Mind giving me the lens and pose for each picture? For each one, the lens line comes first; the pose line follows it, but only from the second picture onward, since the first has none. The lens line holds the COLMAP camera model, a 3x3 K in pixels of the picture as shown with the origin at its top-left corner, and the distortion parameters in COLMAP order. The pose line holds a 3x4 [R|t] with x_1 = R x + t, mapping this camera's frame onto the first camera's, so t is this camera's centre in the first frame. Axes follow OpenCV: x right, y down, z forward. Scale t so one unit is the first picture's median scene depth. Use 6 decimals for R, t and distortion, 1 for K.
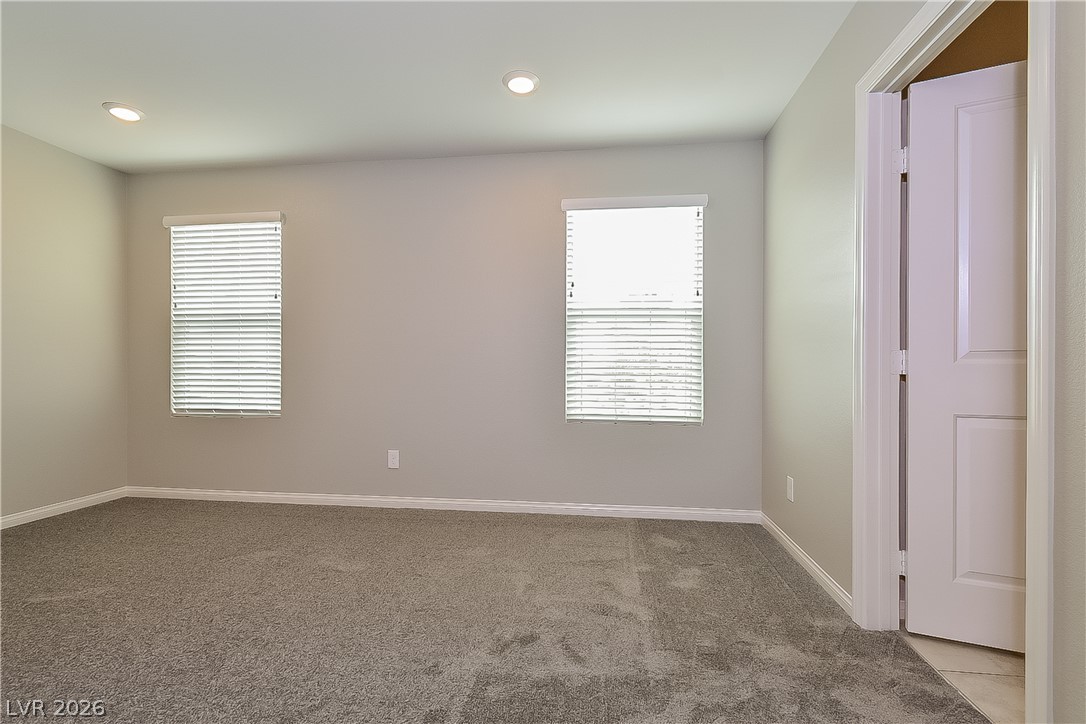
lens RADIAL K [[486.5, 0, 556.8], [0, 486.5, 367.5], [0, 0, 1]] dist [-0.002063, -0.000136]
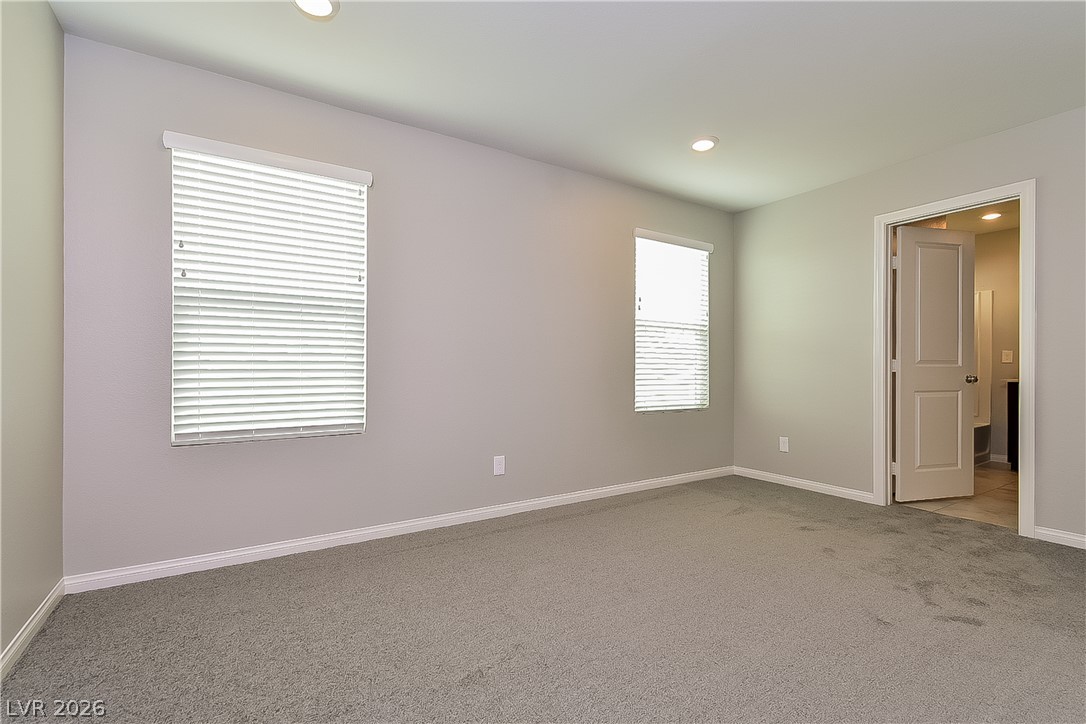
lens RADIAL K [[486.5, 0, 556.8], [0, 486.5, 367.5], [0, 0, 1]] dist [-0.002063, -0.000136]
pose [[0.765052, -0.001615, 0.643967, -0.894739], [-0.001798, 0.999988, 0.004644, -0.007473], [-0.643966, -0.004711, 0.765039, 0.209442]]
